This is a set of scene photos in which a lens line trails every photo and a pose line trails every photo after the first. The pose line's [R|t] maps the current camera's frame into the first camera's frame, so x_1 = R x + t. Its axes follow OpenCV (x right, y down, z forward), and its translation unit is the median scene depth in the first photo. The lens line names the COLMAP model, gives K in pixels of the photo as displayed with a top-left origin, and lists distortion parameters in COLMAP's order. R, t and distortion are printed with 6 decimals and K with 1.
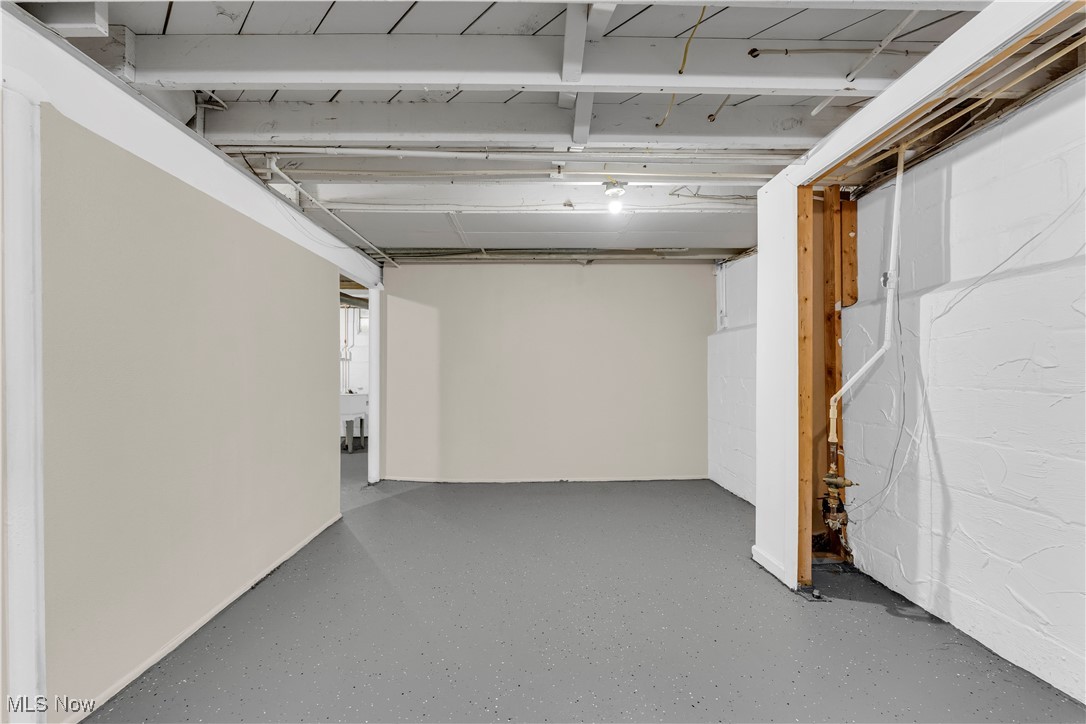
lens RADIAL K [[443.1, 0, 543.0], [0, 443.1, 362.0], [0, 0, 1]] dist [0.001521, 0.000216]
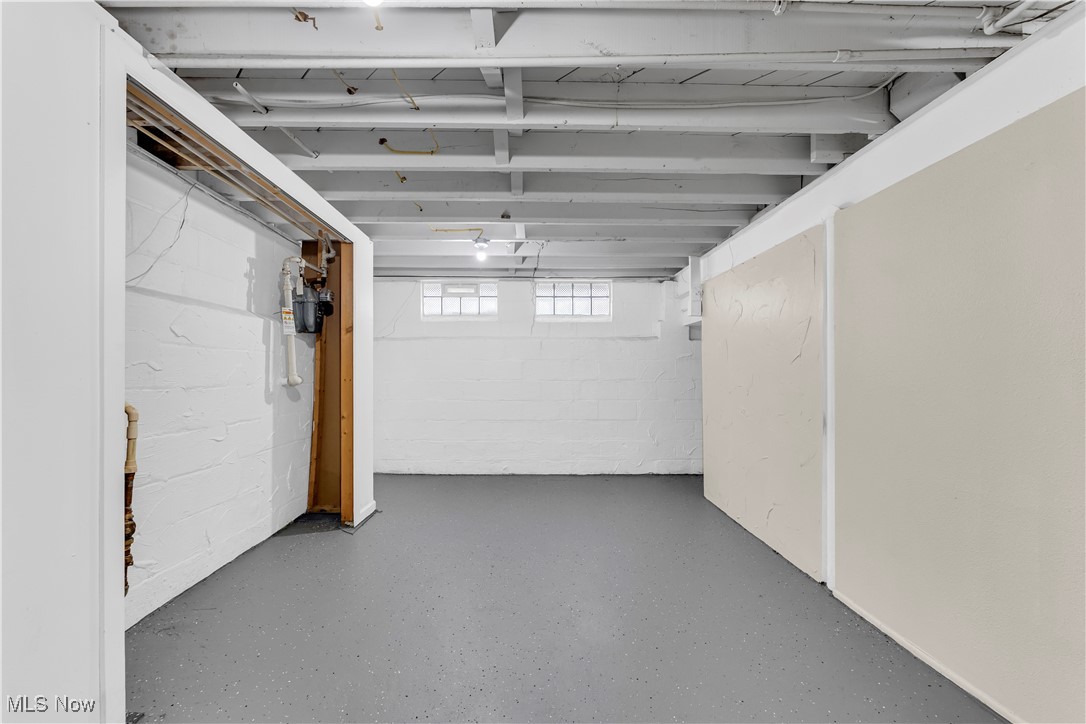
lens RADIAL K [[439.6, 0, 535.8], [0, 439.6, 371.0], [0, 0, 1]] dist [0.000864, -0.000035]
pose [[-0.999893, 0.002791, -0.014358, 0.021932], [0.002869, 0.999981, -0.005421, 0.024159], [0.014342, -0.005461, -0.999882, 2.321140]]
